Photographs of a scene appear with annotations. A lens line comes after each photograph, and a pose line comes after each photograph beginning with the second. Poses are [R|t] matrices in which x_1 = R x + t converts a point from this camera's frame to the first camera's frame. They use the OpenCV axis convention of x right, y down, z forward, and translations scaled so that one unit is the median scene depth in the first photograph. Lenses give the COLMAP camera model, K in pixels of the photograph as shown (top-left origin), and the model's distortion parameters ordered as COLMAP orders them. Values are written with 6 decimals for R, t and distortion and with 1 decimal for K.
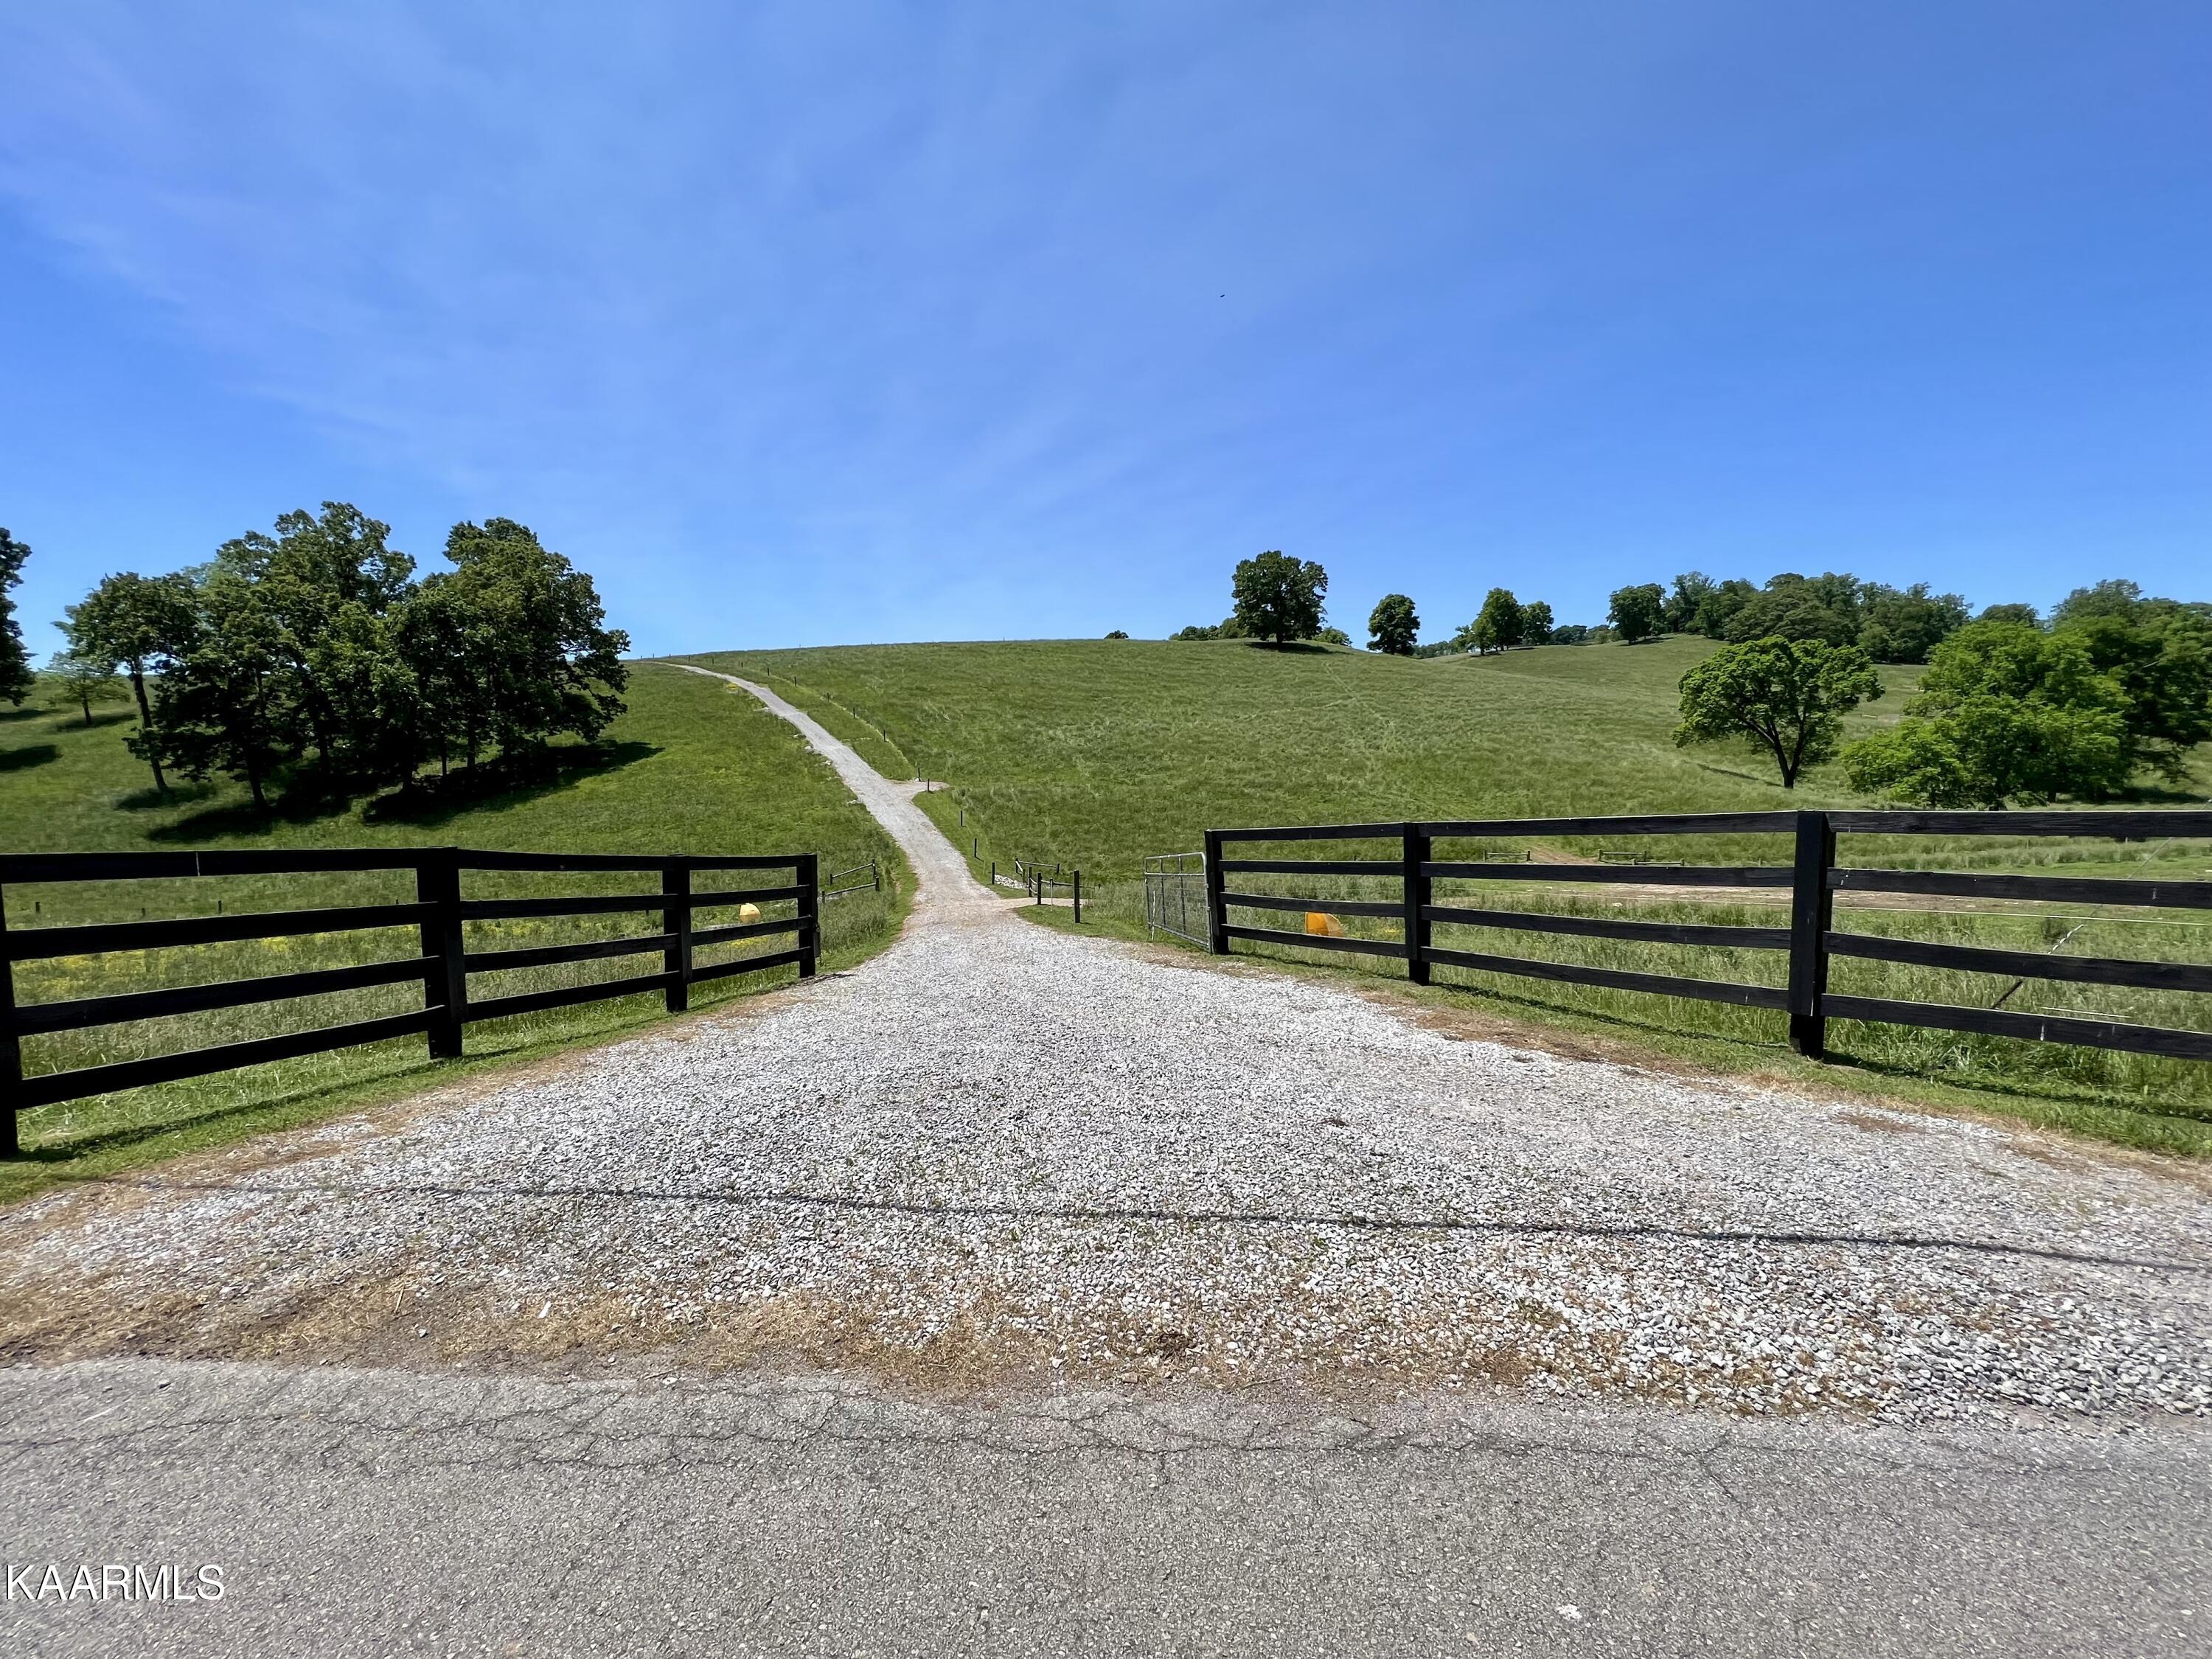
lens RADIAL K [[886.6, 0, 1107.4], [0, 886.6, 821.6], [0, 0, 1]] dist [0.001129, -0.000241]
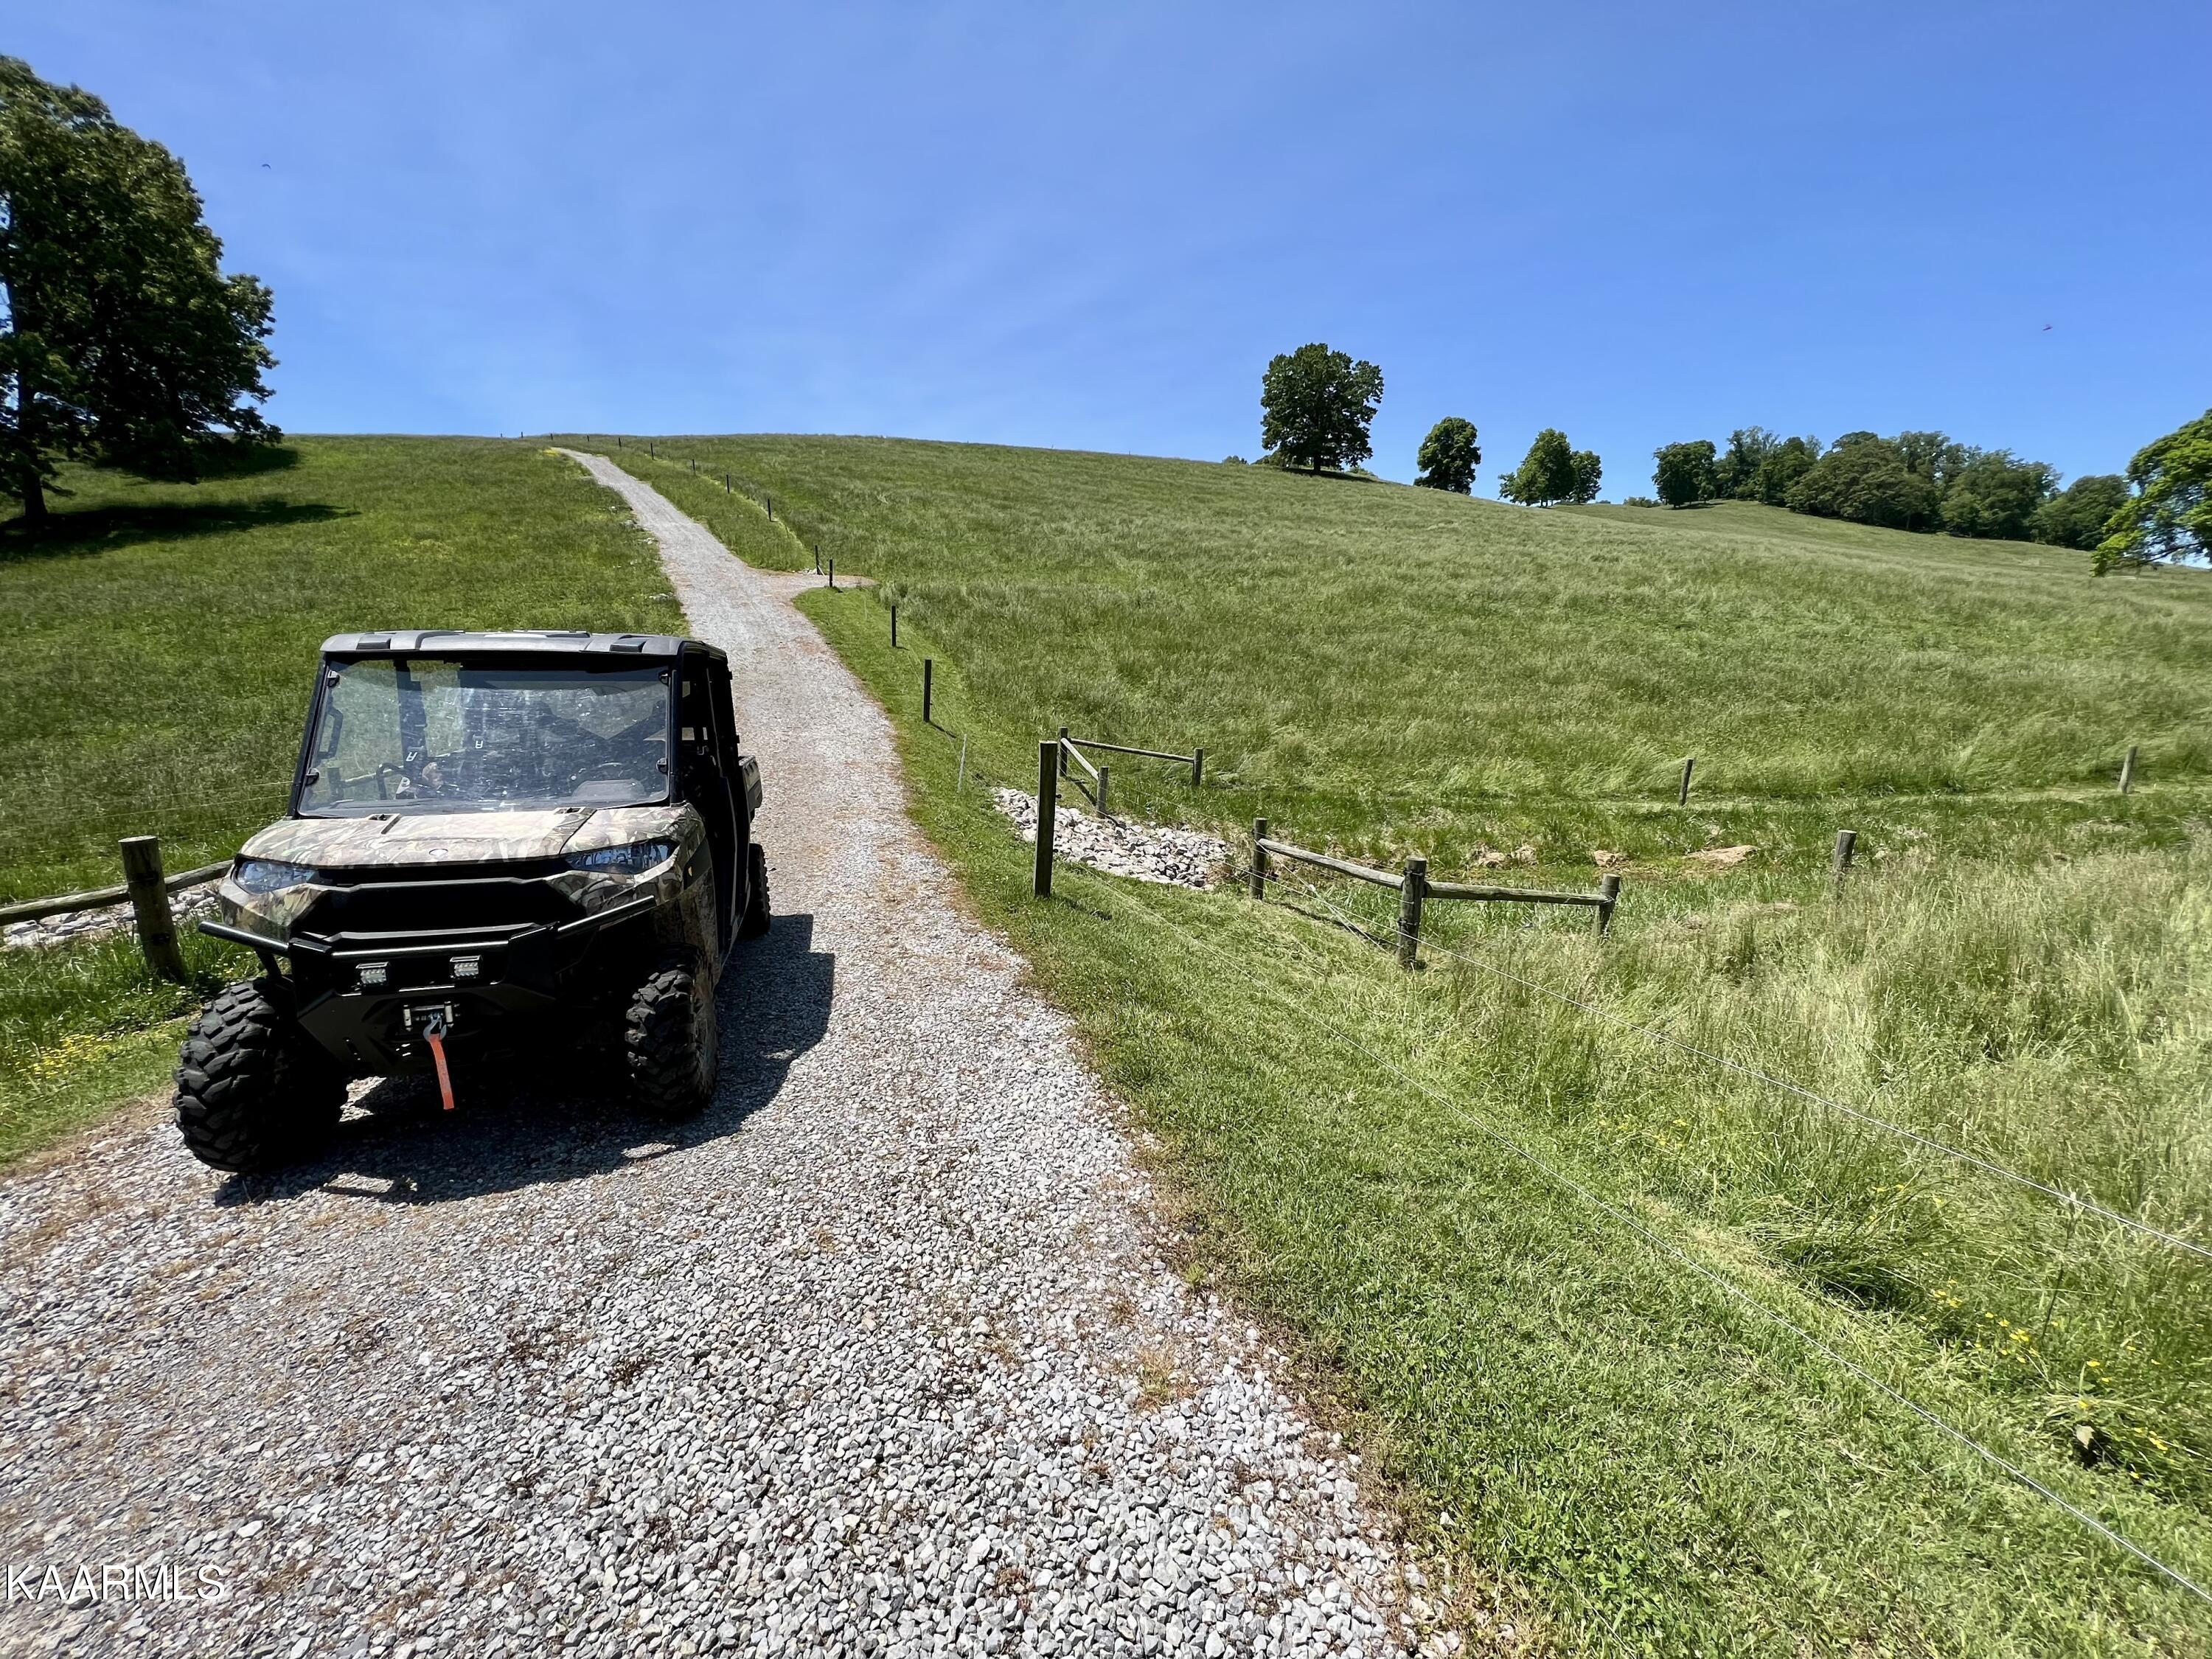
lens RADIAL K [[886.6, 0, 1100.3], [0, 886.6, 826.0], [0, 0, 1]] dist [0.001129, -0.000241]
pose [[0.998844, 0.022343, 0.042552, -0.026060], [-0.028134, 0.989643, 0.140765, 0.008013], [-0.038966, -0.141800, 0.989128, 0.178076]]
